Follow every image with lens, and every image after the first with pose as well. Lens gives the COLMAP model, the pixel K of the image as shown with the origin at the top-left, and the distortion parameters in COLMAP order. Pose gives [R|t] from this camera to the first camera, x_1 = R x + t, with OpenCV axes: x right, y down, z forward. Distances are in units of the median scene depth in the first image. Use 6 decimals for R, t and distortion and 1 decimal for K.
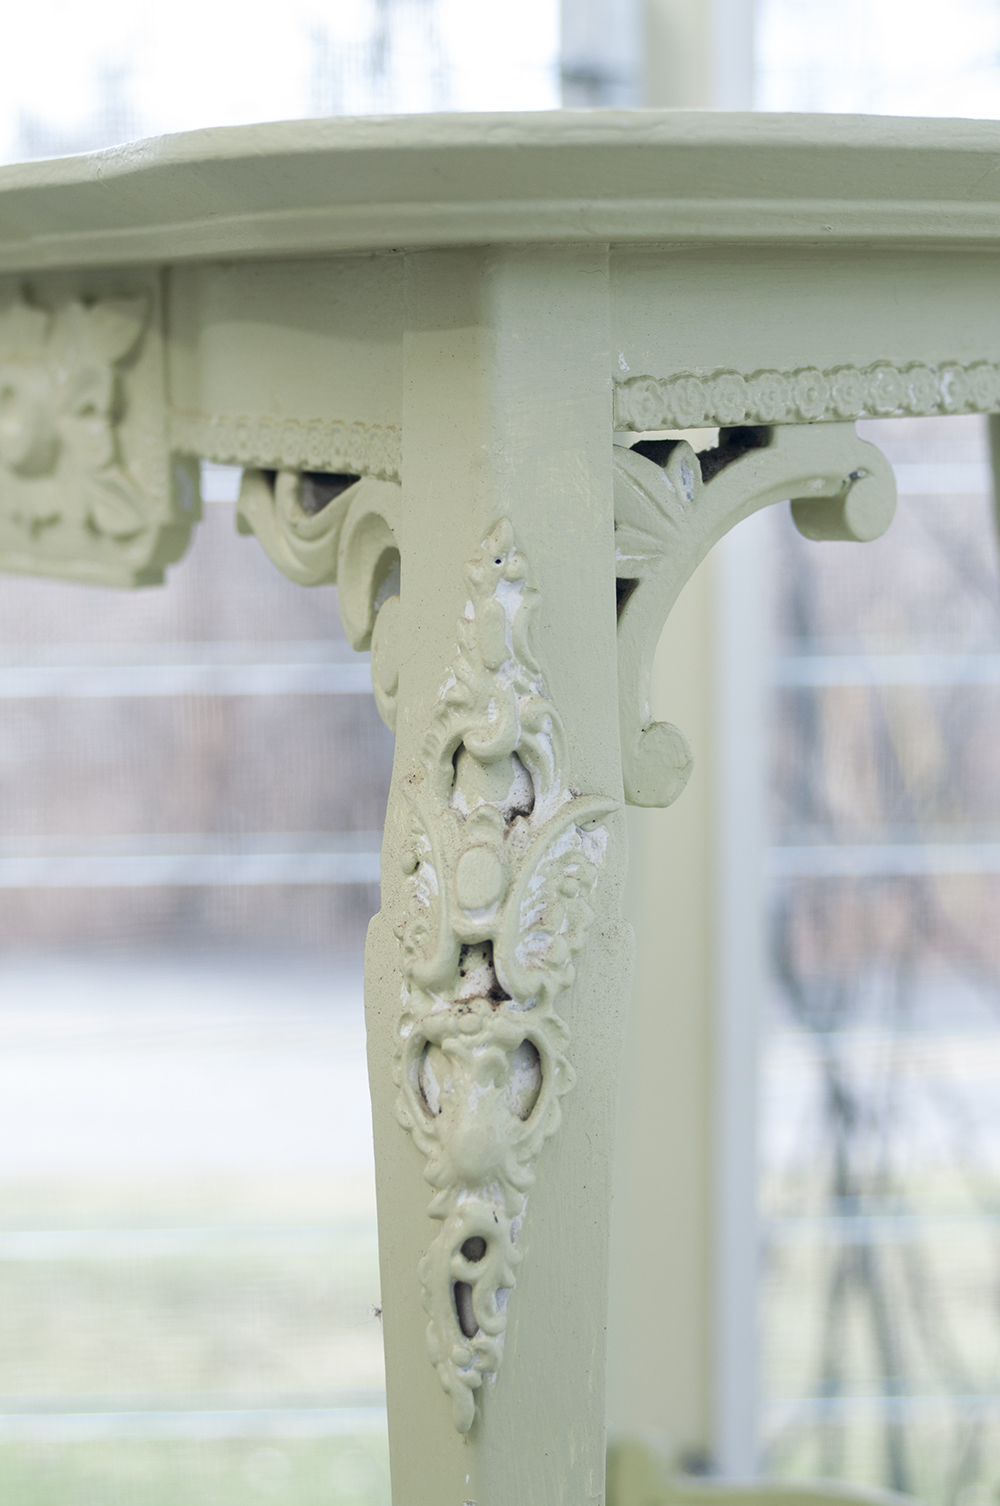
lens RADIAL K [[3267.2, 0, 500.0], [0, 3267.2, 753.0], [0, 0, 1]] dist [-0.049966, -0.120570]
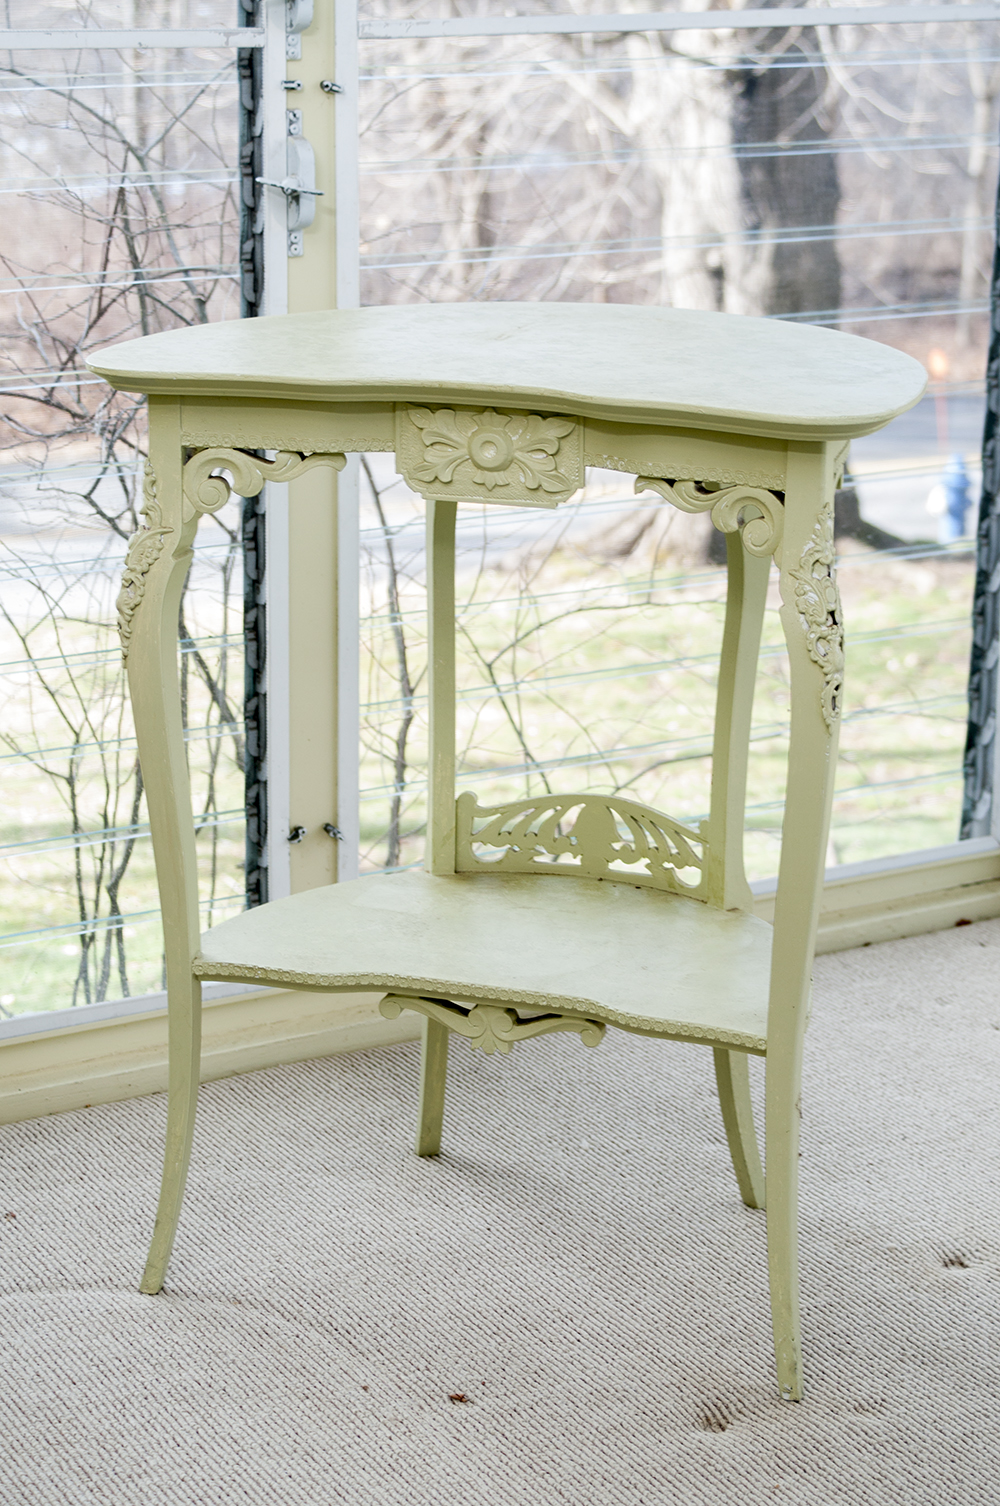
lens RADIAL K [[2998.7, 0, 500.0], [0, 2998.7, 753.0], [0, 0, 1]] dist [-0.046078, -0.110089]
pose [[0.792240, -0.154739, 0.590265, -2.473266], [0.059777, 0.982341, 0.177291, -0.436856], [-0.607275, -0.105173, 0.787499, -1.614424]]
